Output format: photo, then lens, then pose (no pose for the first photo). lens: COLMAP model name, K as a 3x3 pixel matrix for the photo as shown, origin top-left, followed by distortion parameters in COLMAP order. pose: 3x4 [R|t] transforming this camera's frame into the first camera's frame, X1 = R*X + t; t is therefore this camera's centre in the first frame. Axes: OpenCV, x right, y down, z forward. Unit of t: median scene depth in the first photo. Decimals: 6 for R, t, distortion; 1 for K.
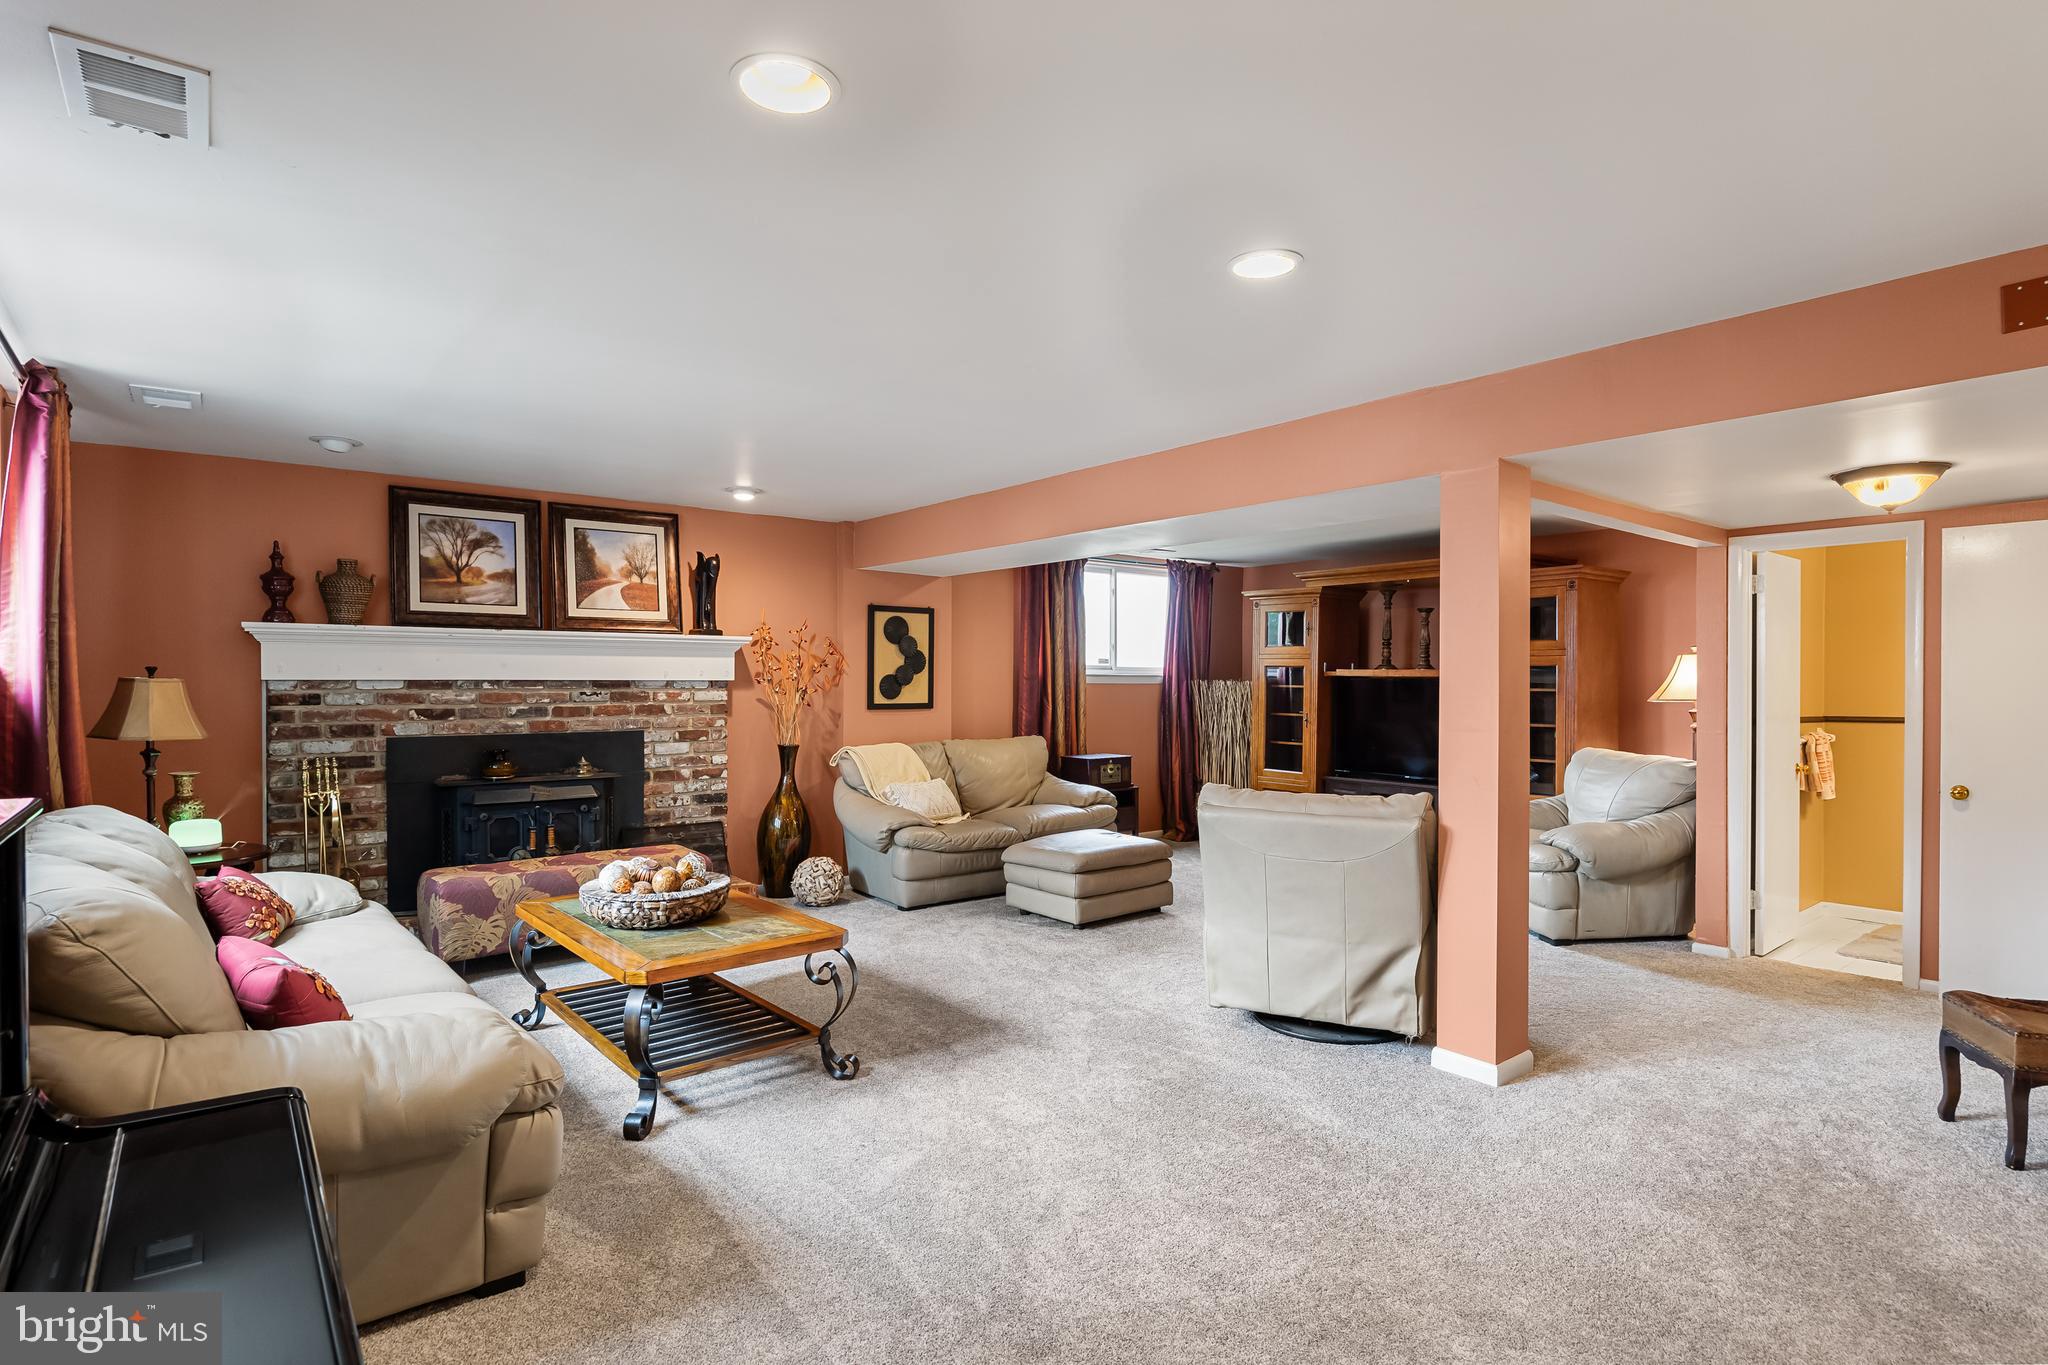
lens RADIAL K [[1041.1, 0, 1026.3], [0, 1041.1, 701.9], [0, 0, 1]] dist [-0.009089, 0.000174]
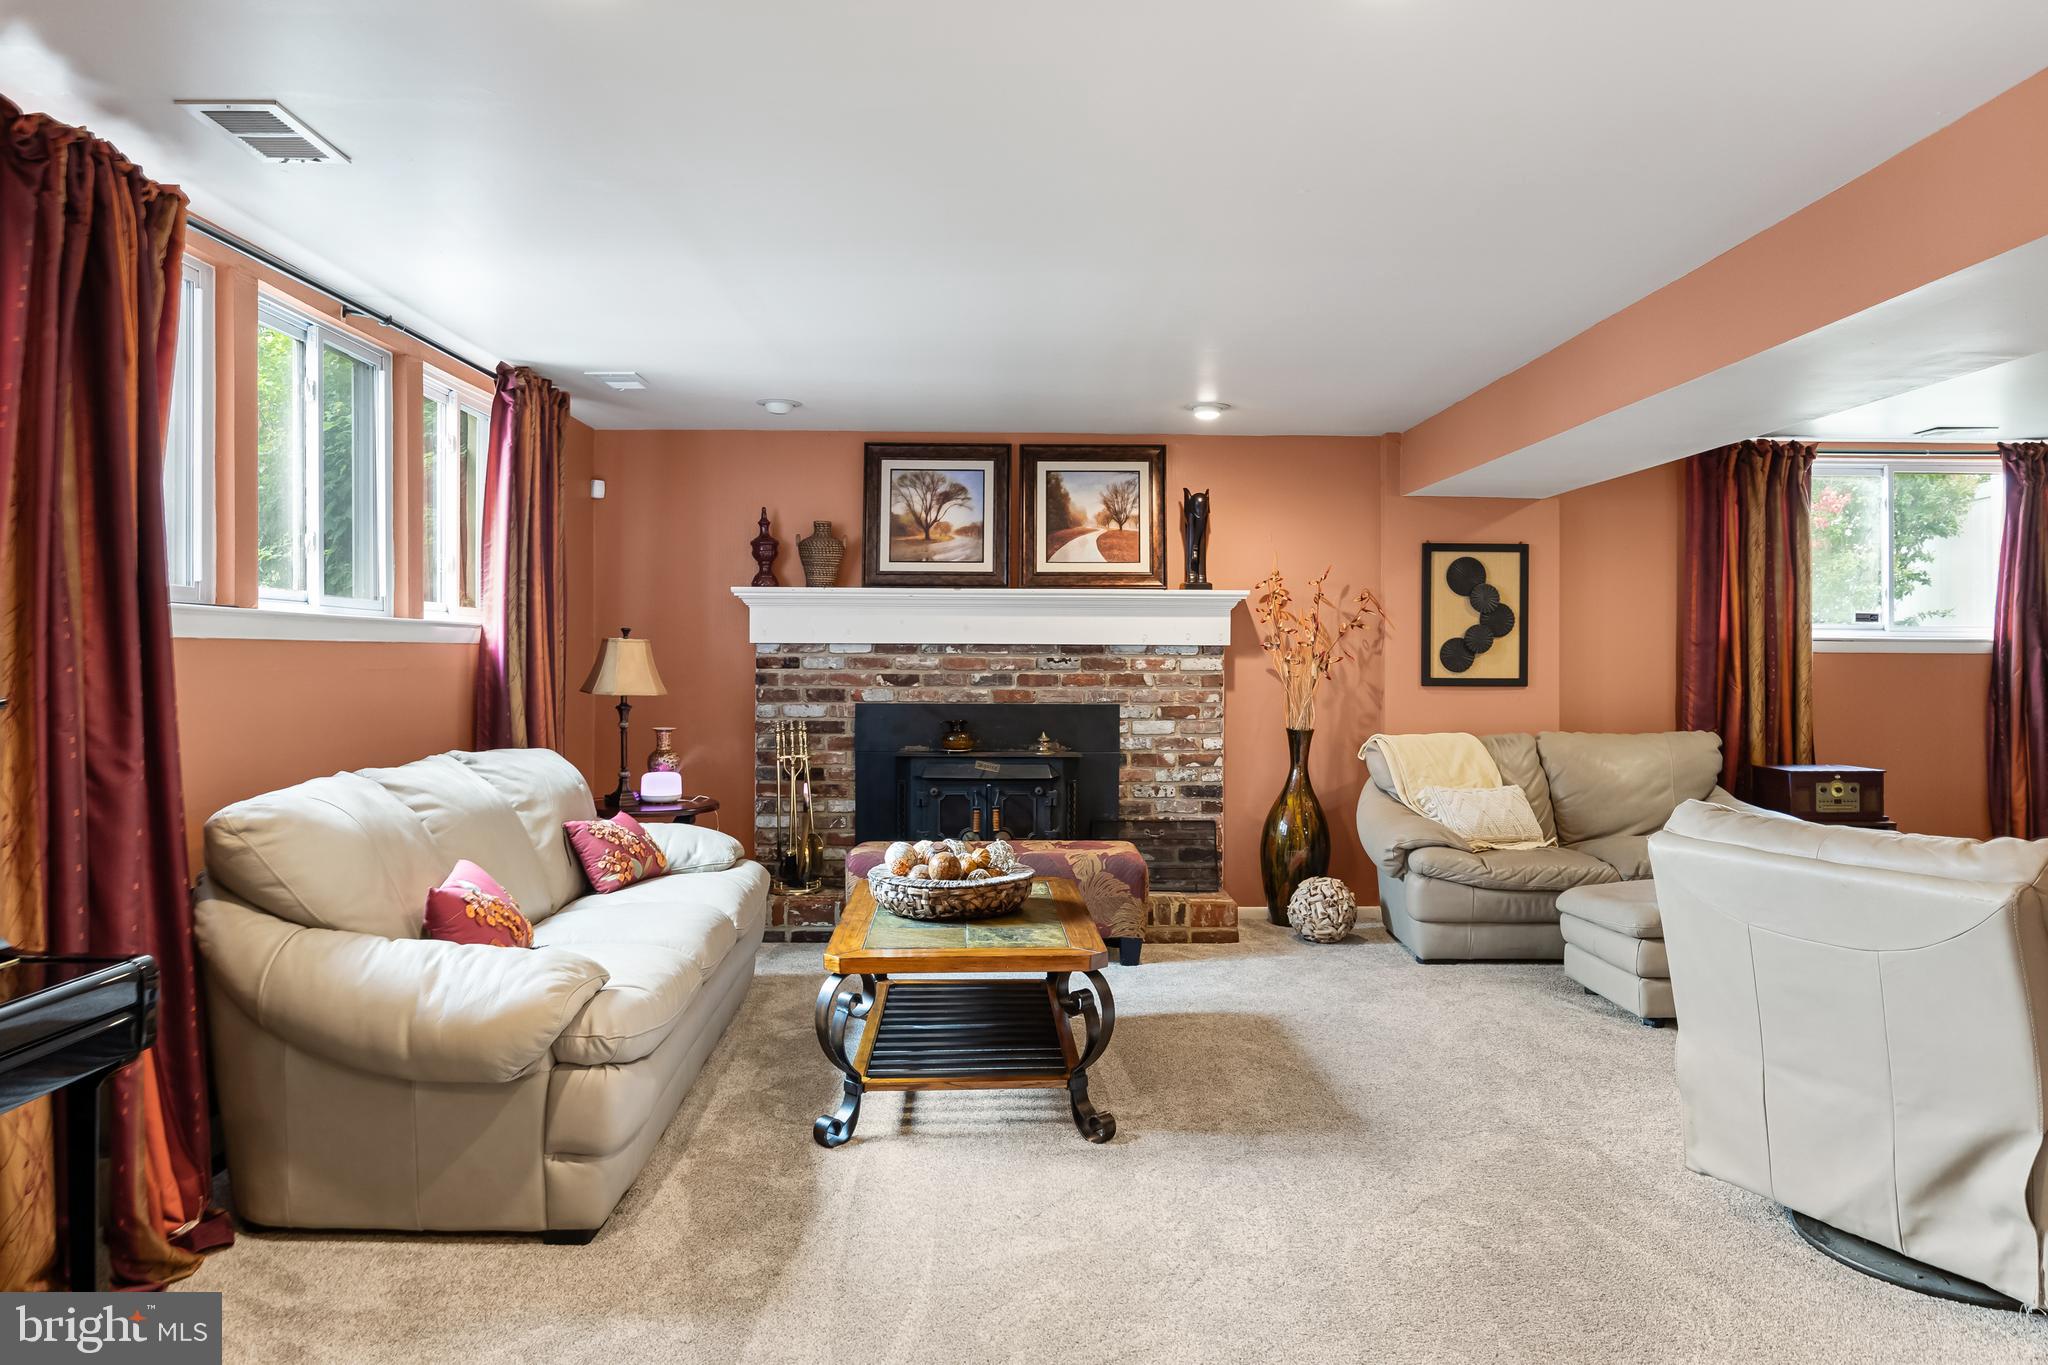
lens RADIAL K [[1336.5, 0, 1025.3], [0, 1336.5, 663.3], [0, 0, 1]] dist [-0.002164, -0.002745]
pose [[0.788078, 0.003566, -0.615565, 0.287160], [-0.016127, 0.999760, -0.014856, 0.013822], [0.615364, 0.021635, 0.787946, 0.120226]]
